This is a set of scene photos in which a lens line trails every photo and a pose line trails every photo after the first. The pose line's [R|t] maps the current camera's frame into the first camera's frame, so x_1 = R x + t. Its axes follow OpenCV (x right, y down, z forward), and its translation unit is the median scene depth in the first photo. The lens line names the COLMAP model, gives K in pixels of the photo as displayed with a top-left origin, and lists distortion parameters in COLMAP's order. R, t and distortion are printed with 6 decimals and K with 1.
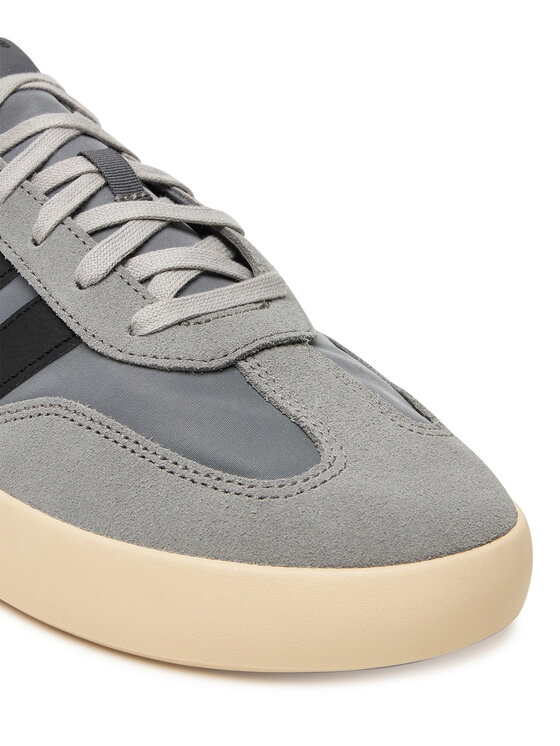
lens RADIAL K [[1438.3, 0, 279.8], [0, 1438.3, 373.1], [0, 0, 1]] dist [-0.034264, 0.000000]
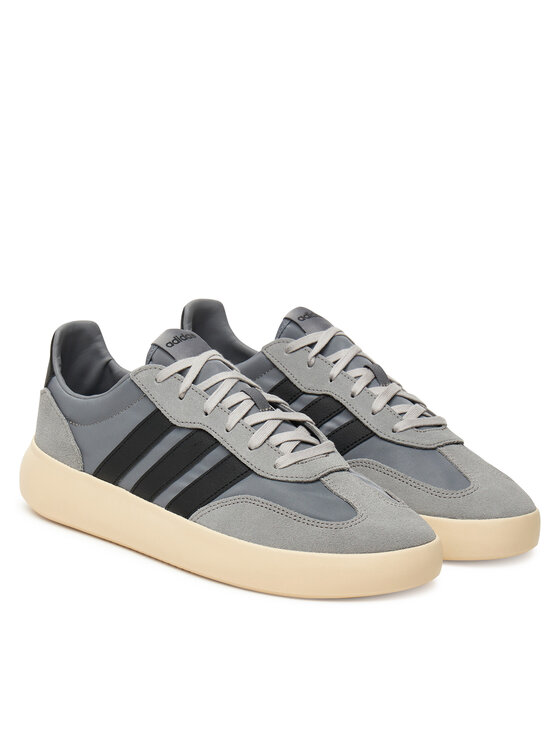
lens RADIAL K [[1657.8, 0, 279.9], [0, 1657.8, 372.8], [0, 0, 1]] dist [-0.288515, 0.000000]
pose [[0.998859, -0.021702, 0.042542, -0.211451], [0.026104, 0.994044, -0.105803, 0.108671], [-0.039993, 0.106793, 0.993477, -1.790449]]
